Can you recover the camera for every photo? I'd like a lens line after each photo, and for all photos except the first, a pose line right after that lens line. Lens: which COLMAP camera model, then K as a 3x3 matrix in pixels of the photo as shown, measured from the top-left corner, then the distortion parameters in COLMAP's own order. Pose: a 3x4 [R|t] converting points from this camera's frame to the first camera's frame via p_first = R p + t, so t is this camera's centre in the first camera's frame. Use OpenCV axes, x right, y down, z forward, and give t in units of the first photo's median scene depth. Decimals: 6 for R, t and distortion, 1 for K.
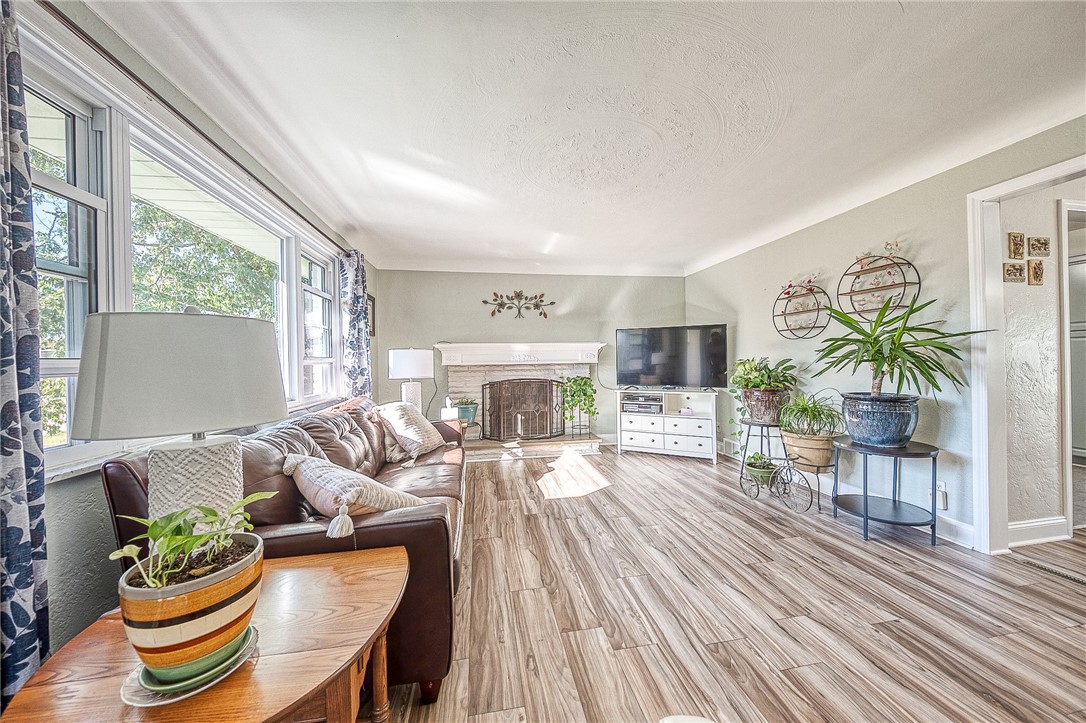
lens RADIAL K [[372.2, 0, 537.0], [0, 372.2, 361.0], [0, 0, 1]] dist [0.013877, -0.006652]
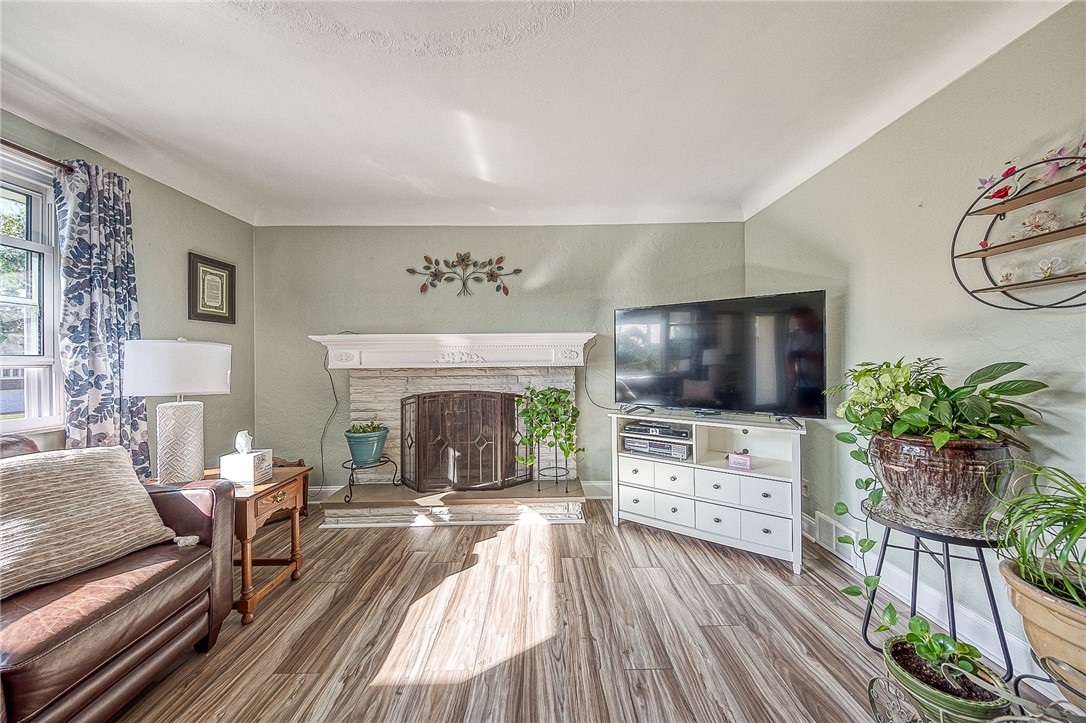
lens RADIAL K [[372.2, 0, 543.0], [0, 372.2, 357.8], [0, 0, 1]] dist [0.013877, -0.006652]
pose [[0.988012, 0.003024, -0.154349, 0.218012], [-0.003957, 0.999976, -0.005738, -0.005028], [0.154328, 0.006280, 0.988000, 0.456201]]
